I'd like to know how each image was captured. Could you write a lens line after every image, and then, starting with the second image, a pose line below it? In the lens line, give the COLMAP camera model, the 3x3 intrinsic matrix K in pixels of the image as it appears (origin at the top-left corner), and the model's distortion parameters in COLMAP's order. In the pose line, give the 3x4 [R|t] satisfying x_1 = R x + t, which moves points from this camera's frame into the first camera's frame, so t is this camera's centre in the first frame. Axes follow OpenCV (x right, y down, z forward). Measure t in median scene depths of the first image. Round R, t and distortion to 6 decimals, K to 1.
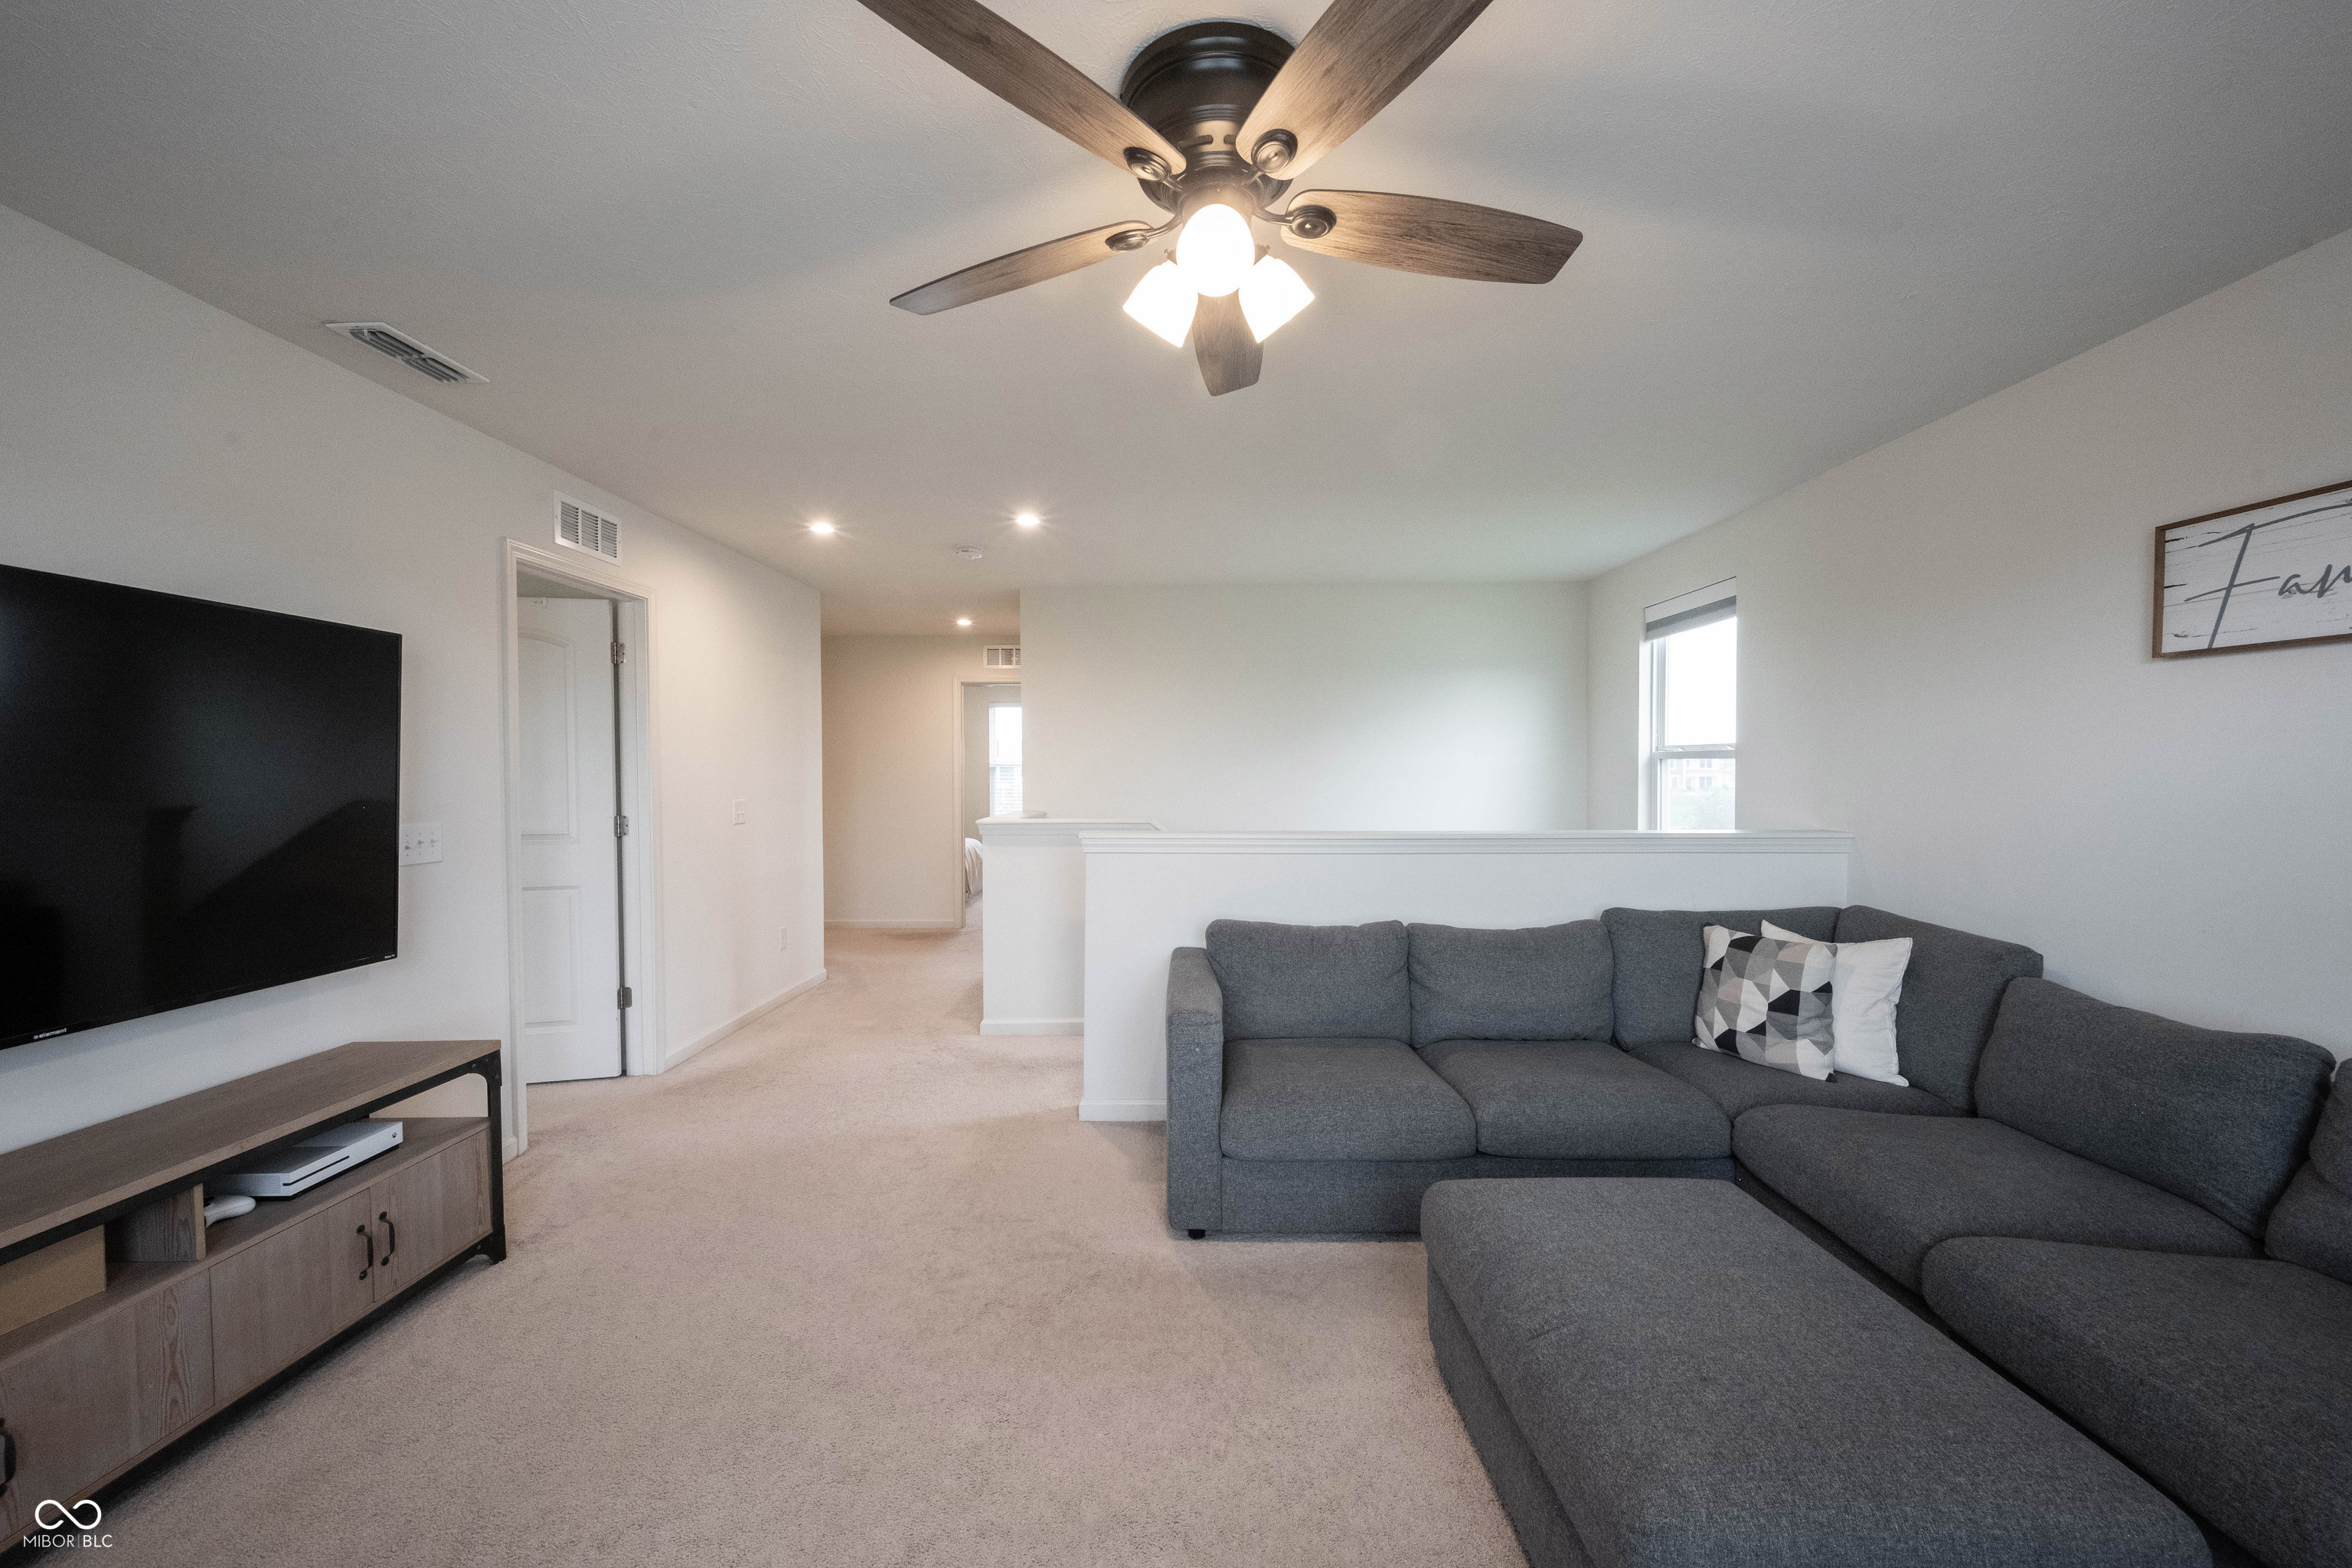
lens RADIAL K [[931.2, 0, 1182.8], [0, 931.2, 792.6], [0, 0, 1]] dist [-0.000703, 0.000024]
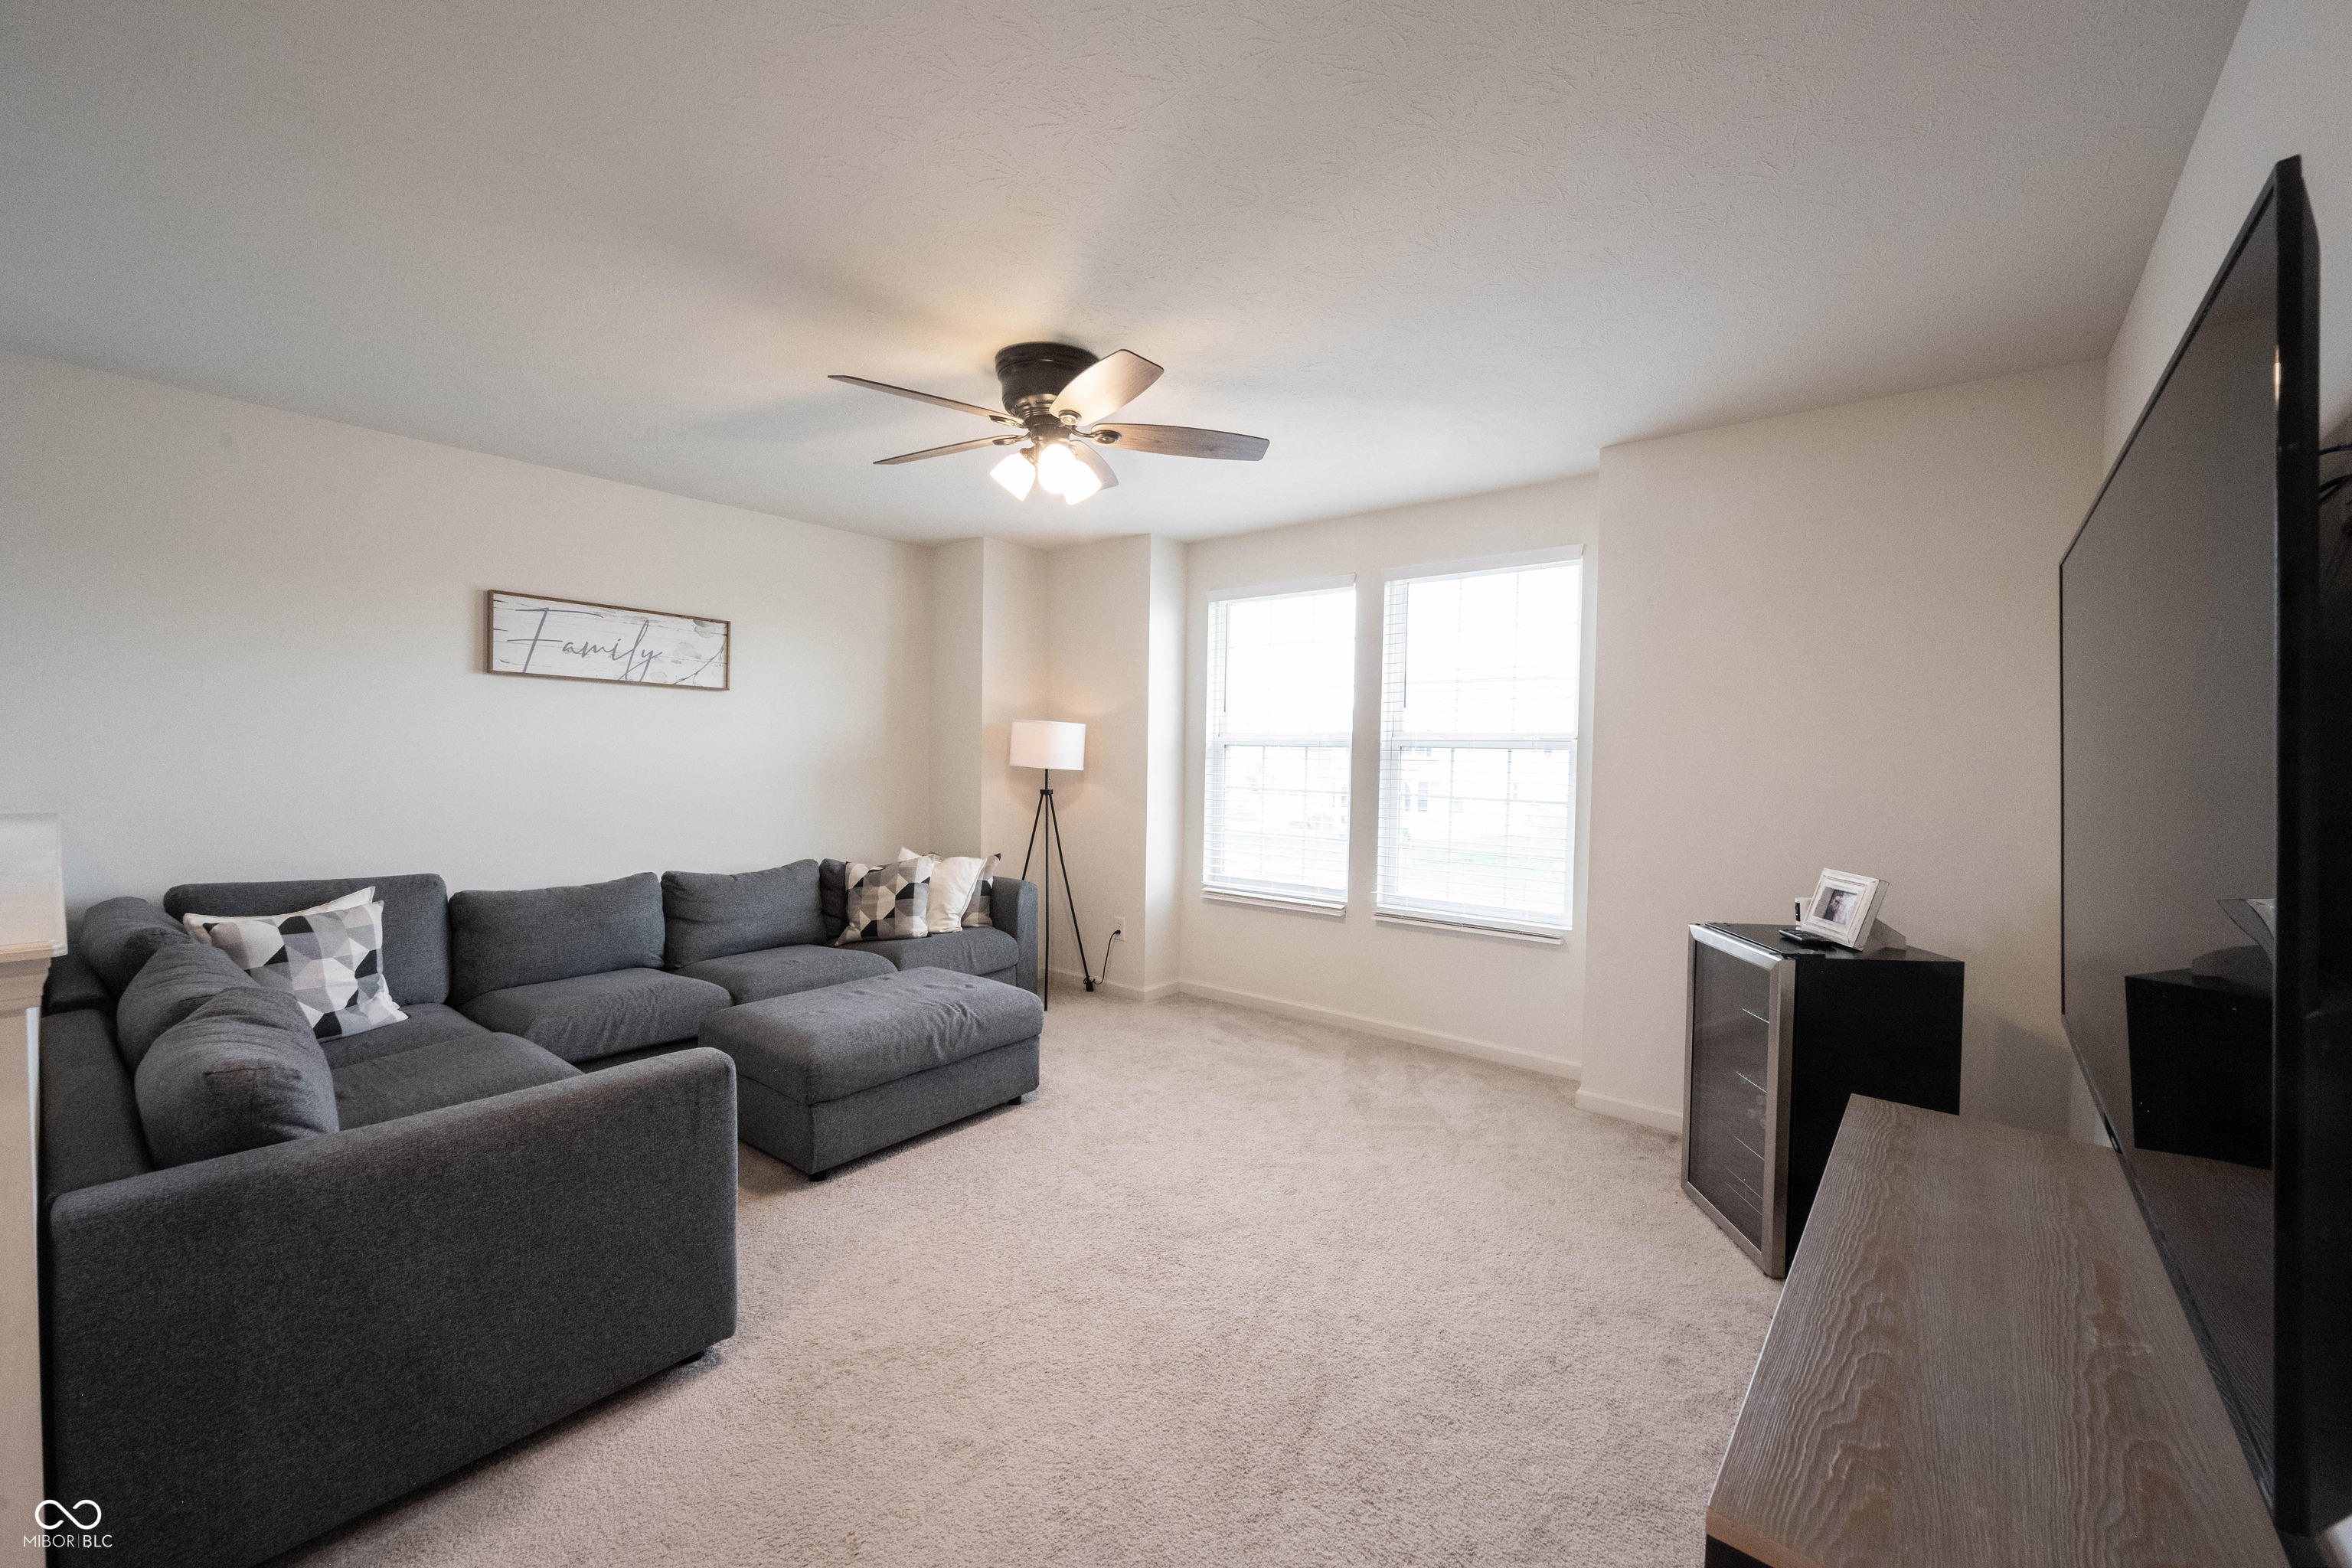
lens RADIAL K [[929.3, 0, 1176.0], [0, 929.3, 784.0], [0, 0, 1]] dist [0.000294, 0.000211]
pose [[-0.774569, -0.029657, 0.631793, -0.708605], [0.002399, 0.998755, 0.049823, -0.026423], [-0.632484, 0.040107, -0.773534, 1.233449]]
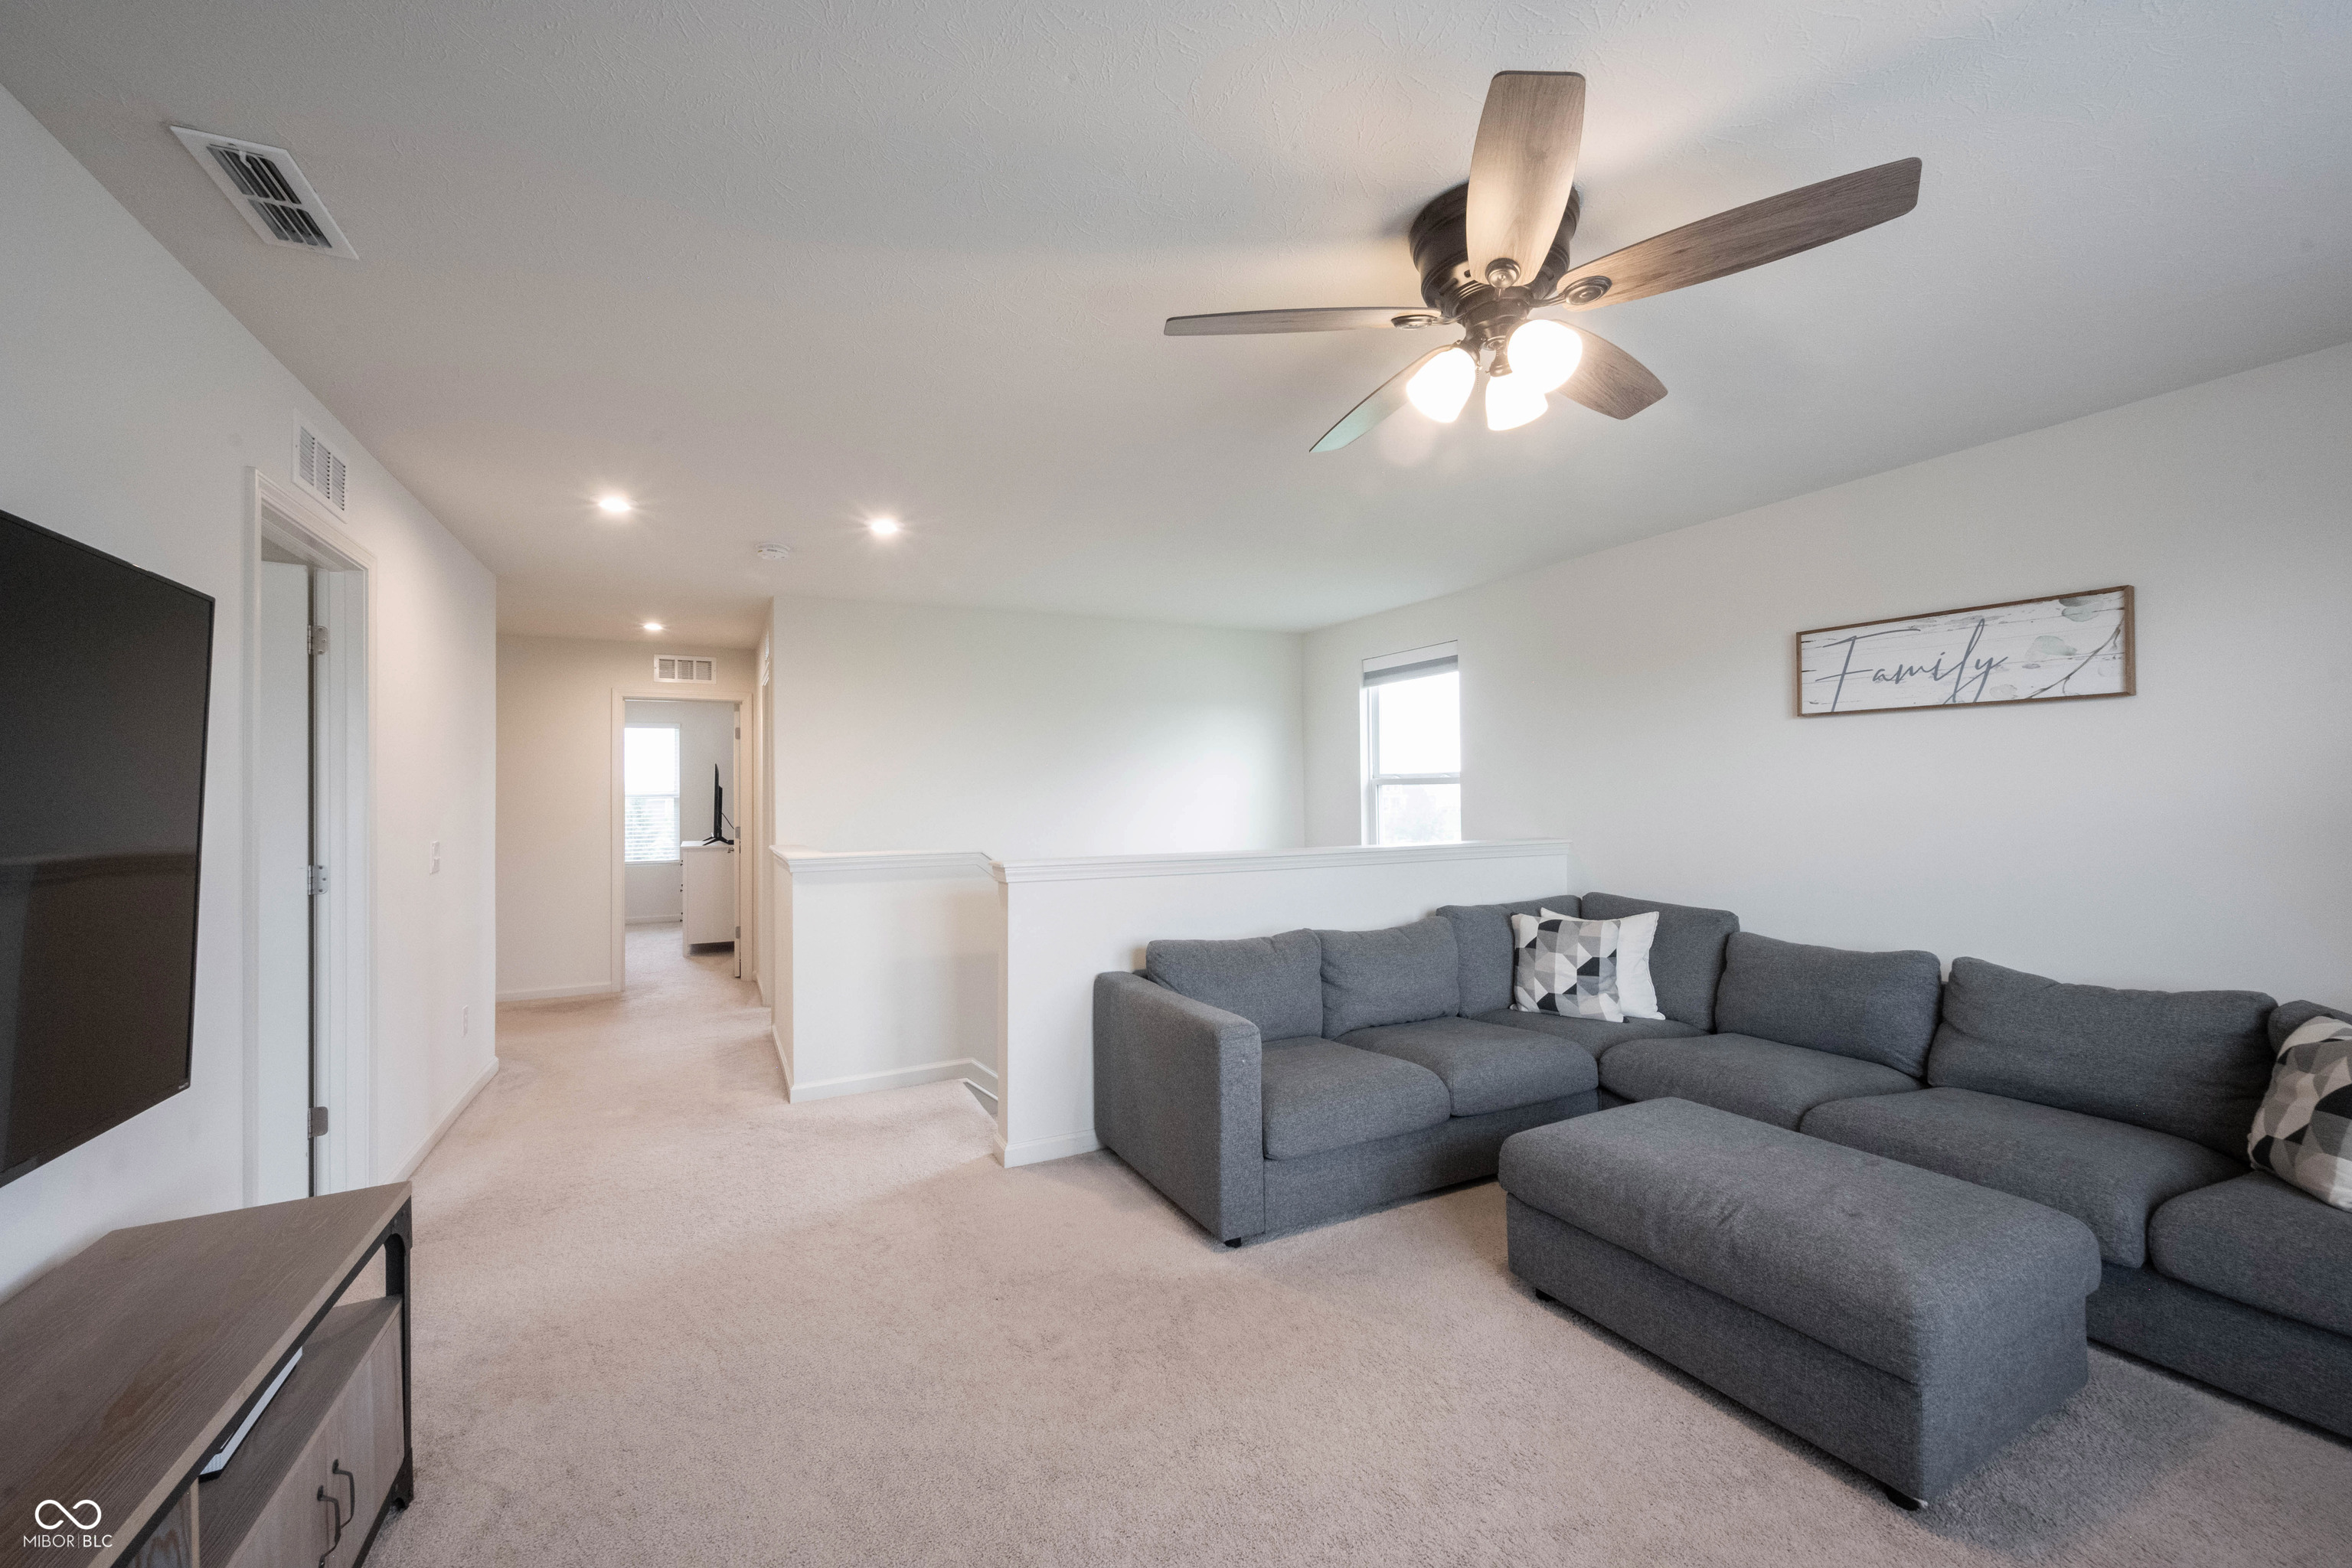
lens RADIAL K [[929.3, 0, 1176.0], [0, 929.3, 784.0], [0, 0, 1]] dist [0.000294, 0.000211]
pose [[0.890160, -0.001860, 0.455643, -0.477795], [0.020592, 0.999134, -0.036151, 0.001267], [-0.455182, 0.041563, 0.889428, 0.085205]]
